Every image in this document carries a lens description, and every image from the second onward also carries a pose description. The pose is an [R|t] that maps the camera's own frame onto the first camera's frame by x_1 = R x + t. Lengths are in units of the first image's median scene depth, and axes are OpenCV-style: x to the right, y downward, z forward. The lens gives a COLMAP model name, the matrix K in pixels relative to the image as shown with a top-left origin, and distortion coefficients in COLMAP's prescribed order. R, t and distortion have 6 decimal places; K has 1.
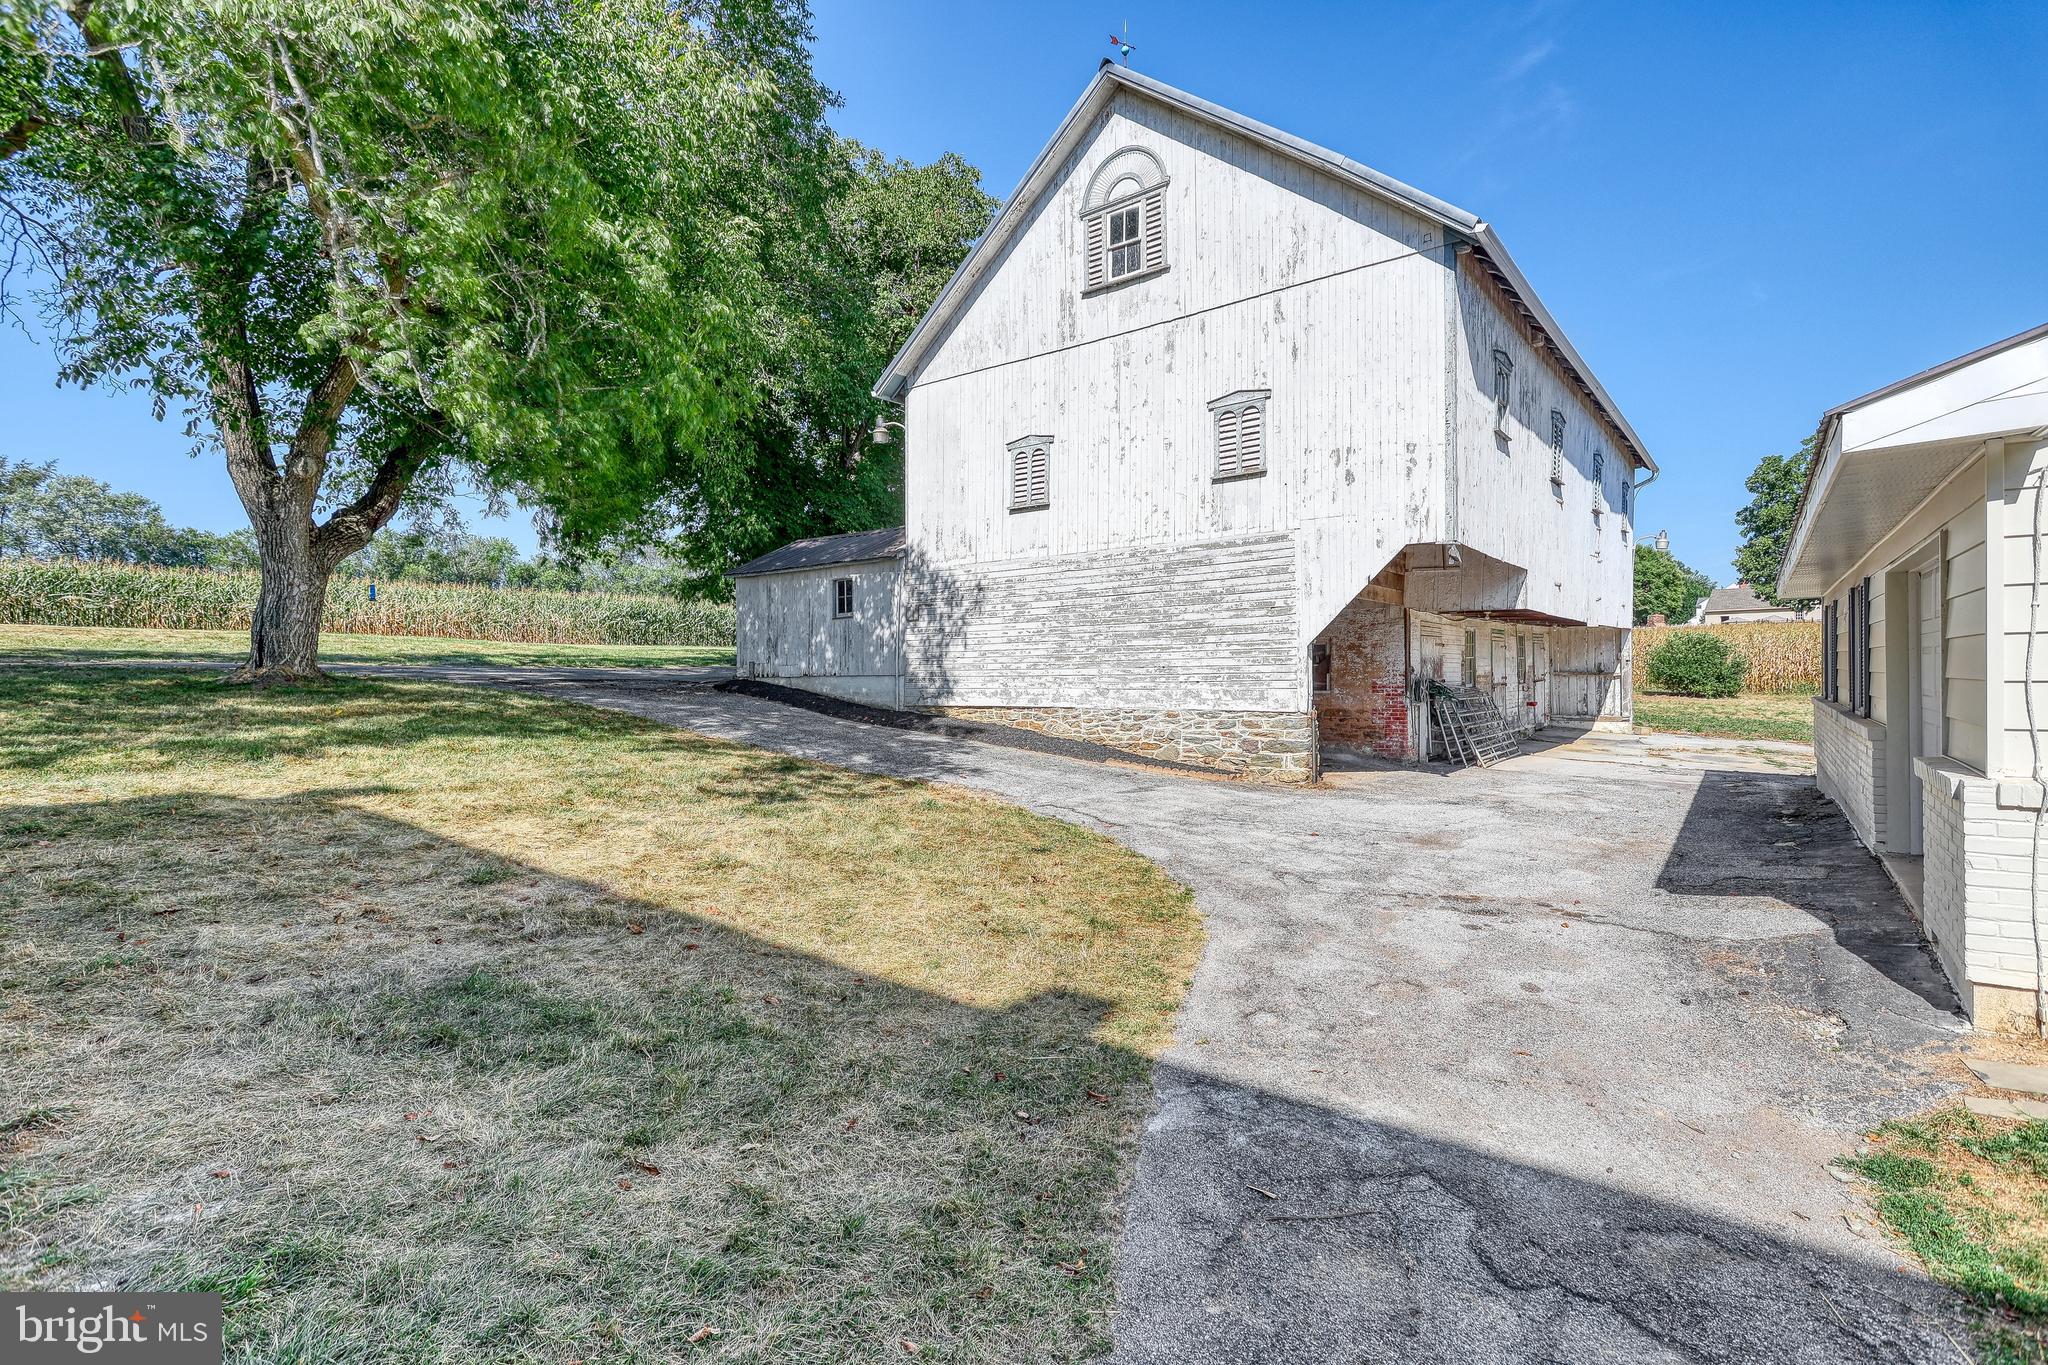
lens RADIAL K [[971.2, 0, 1024.2], [0, 971.2, 678.9], [0, 0, 1]] dist [-0.001153, 0.002522]
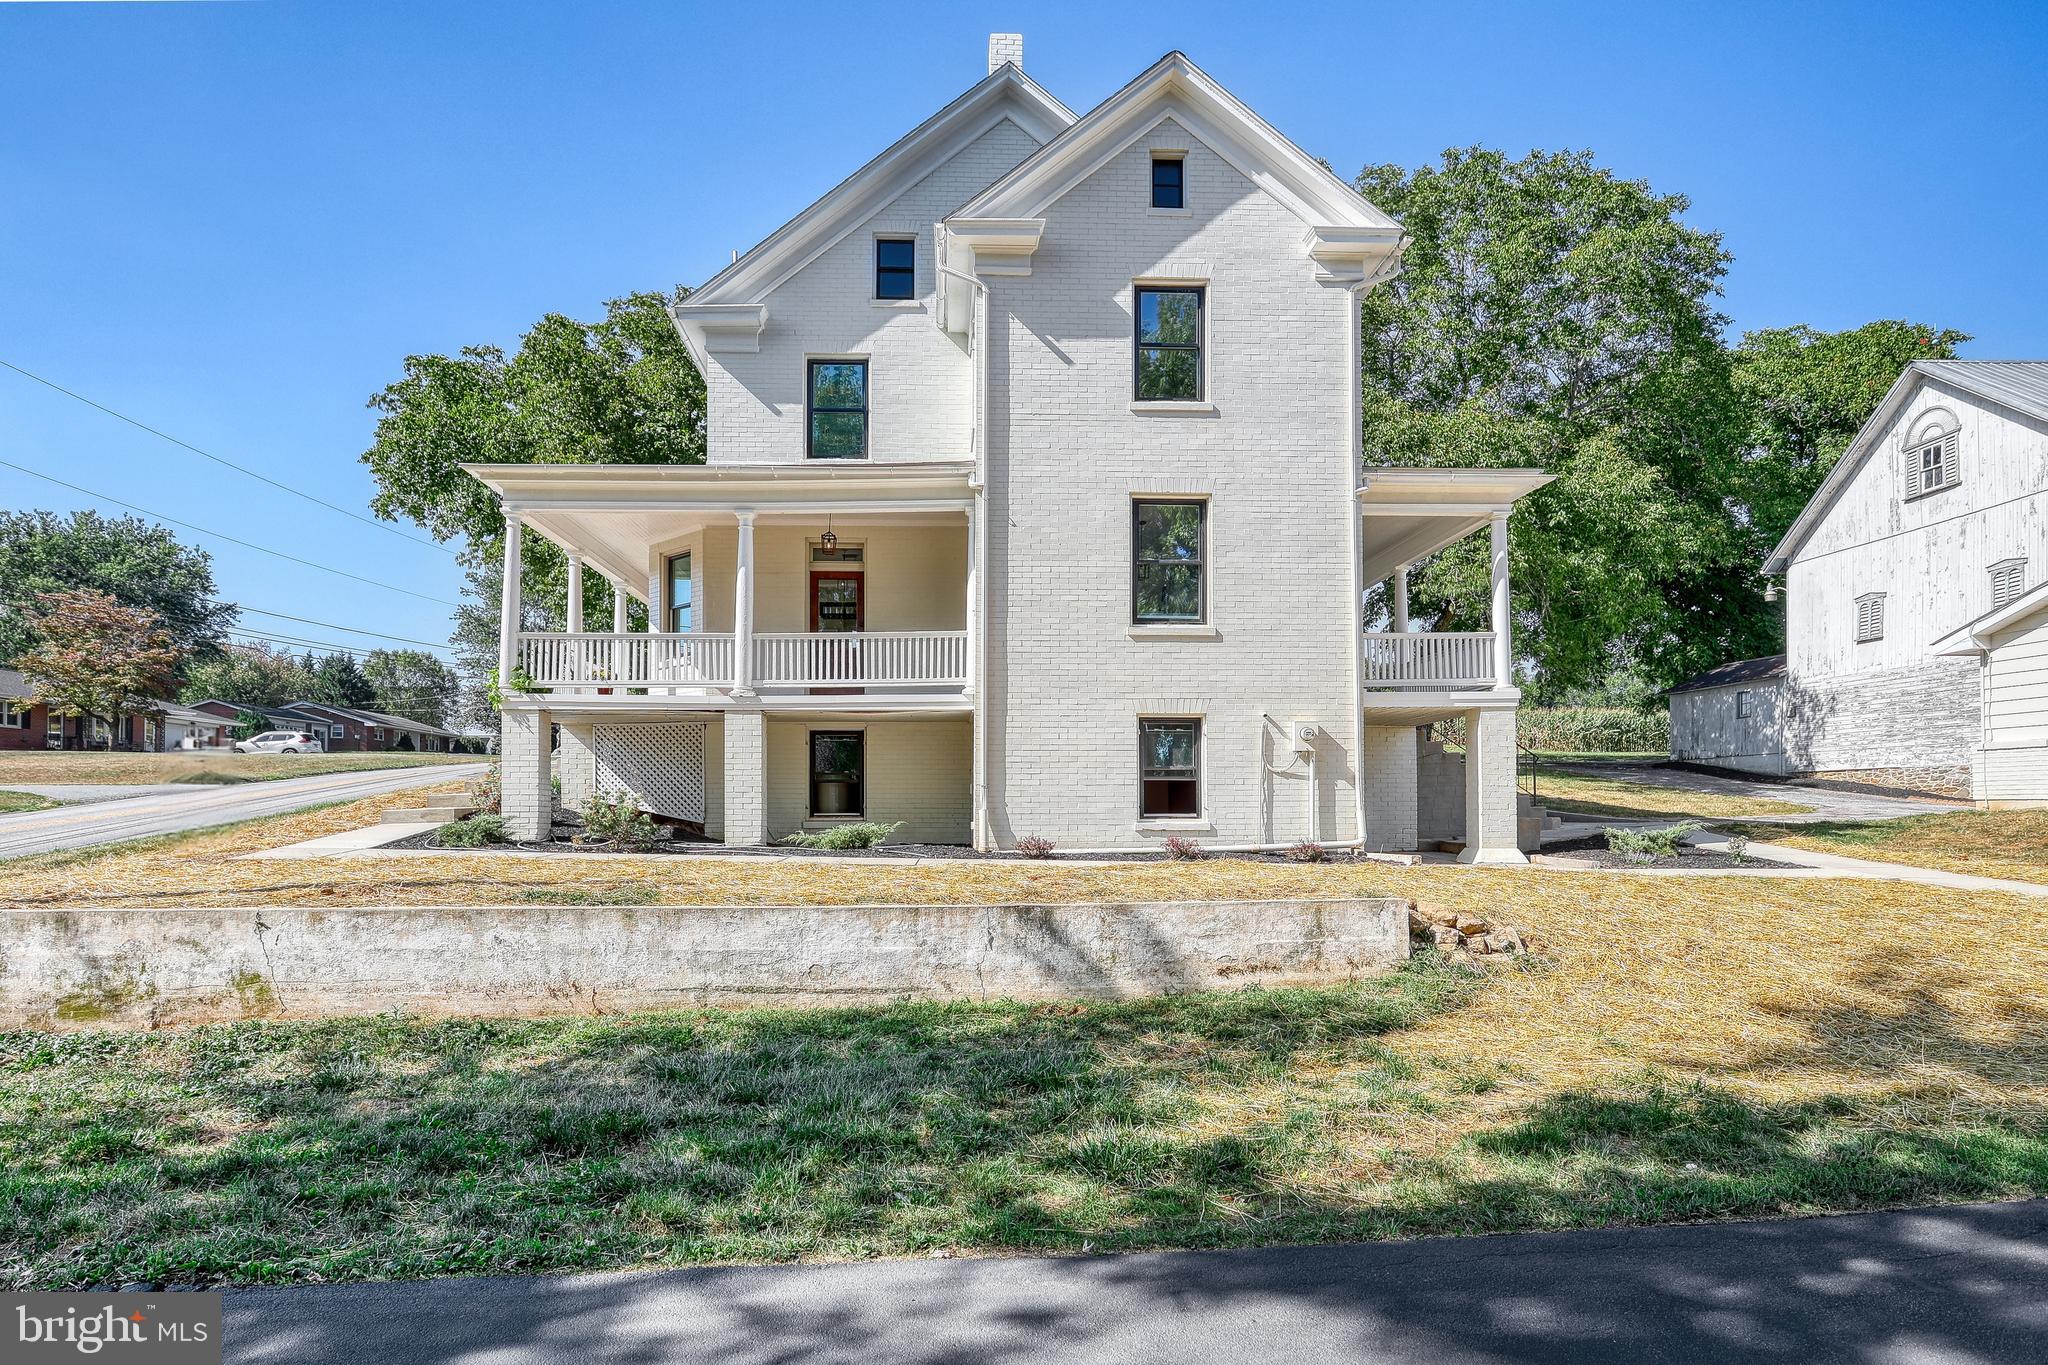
lens RADIAL K [[1102.7, 0, 993.6], [0, 1102.7, 784.1], [0, 0, 1]] dist [0.001991, 0.006015]
pose [[0.626434, -0.002939, -0.779469, 0.537902], [-0.012689, 0.999822, -0.013968, 0.101827], [0.779371, 0.018640, 0.626285, -1.260826]]
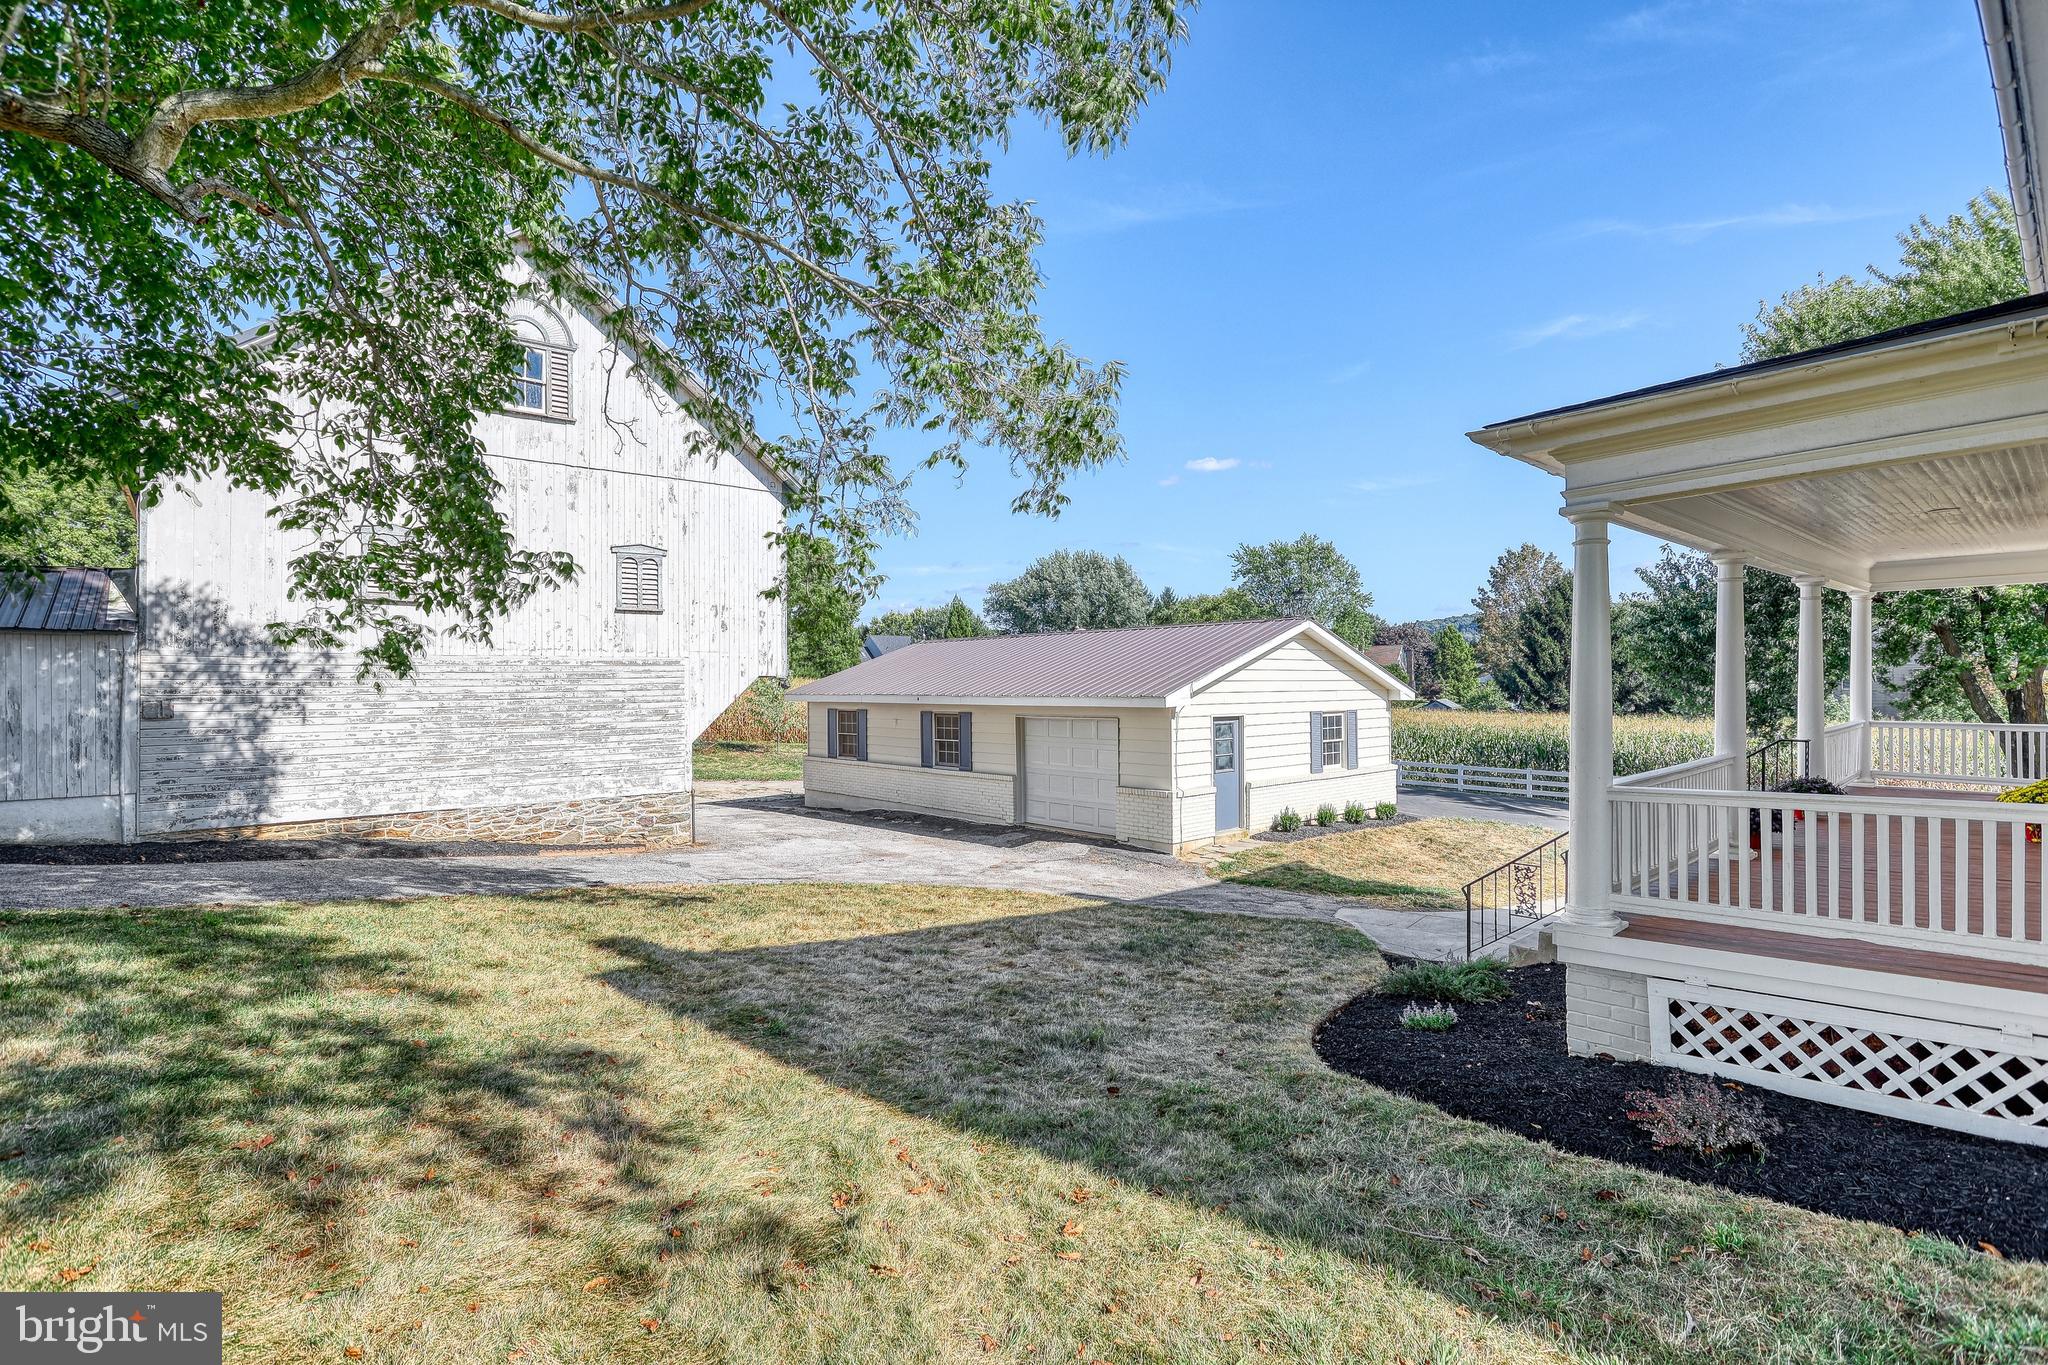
lens RADIAL K [[971.2, 0, 1018.9], [0, 971.2, 687.7], [0, 0, 1]] dist [-0.001153, 0.002522]
pose [[0.194300, 0.008393, 0.980906, -0.849211], [0.012821, 0.999856, -0.011094, -0.079554], [-0.980858, 0.014732, 0.194164, 0.241830]]
